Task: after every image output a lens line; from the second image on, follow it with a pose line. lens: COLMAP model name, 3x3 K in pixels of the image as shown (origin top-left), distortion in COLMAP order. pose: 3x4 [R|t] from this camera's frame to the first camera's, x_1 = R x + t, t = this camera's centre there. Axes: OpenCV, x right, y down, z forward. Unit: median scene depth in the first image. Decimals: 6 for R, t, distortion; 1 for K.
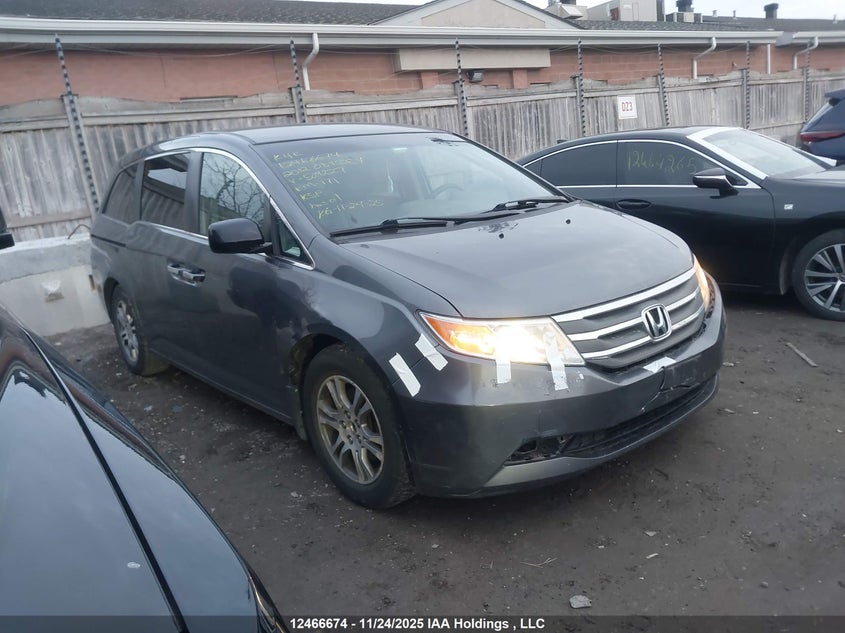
lens RADIAL K [[660.6, 0, 421.3], [0, 660.6, 302.6], [0, 0, 1]] dist [0.024186, 0.004751]
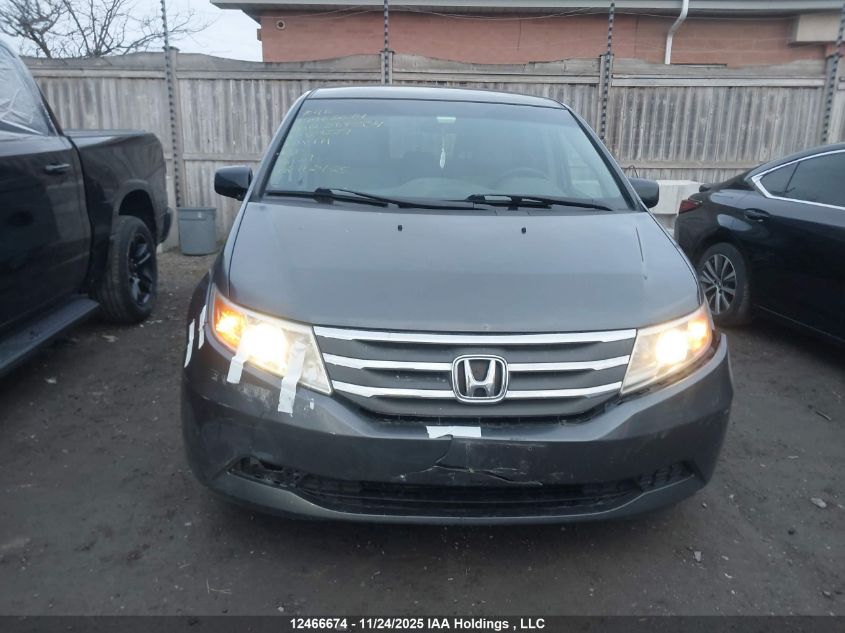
lens RADIAL K [[660.6, 0, 421.3], [0, 660.6, 302.6], [0, 0, 1]] dist [0.024186, 0.004751]
pose [[0.805423, 0.251891, -0.536511, 0.221855], [-0.229606, 0.967119, 0.109371, -0.038481], [0.546420, 0.035096, 0.836776, 0.114417]]
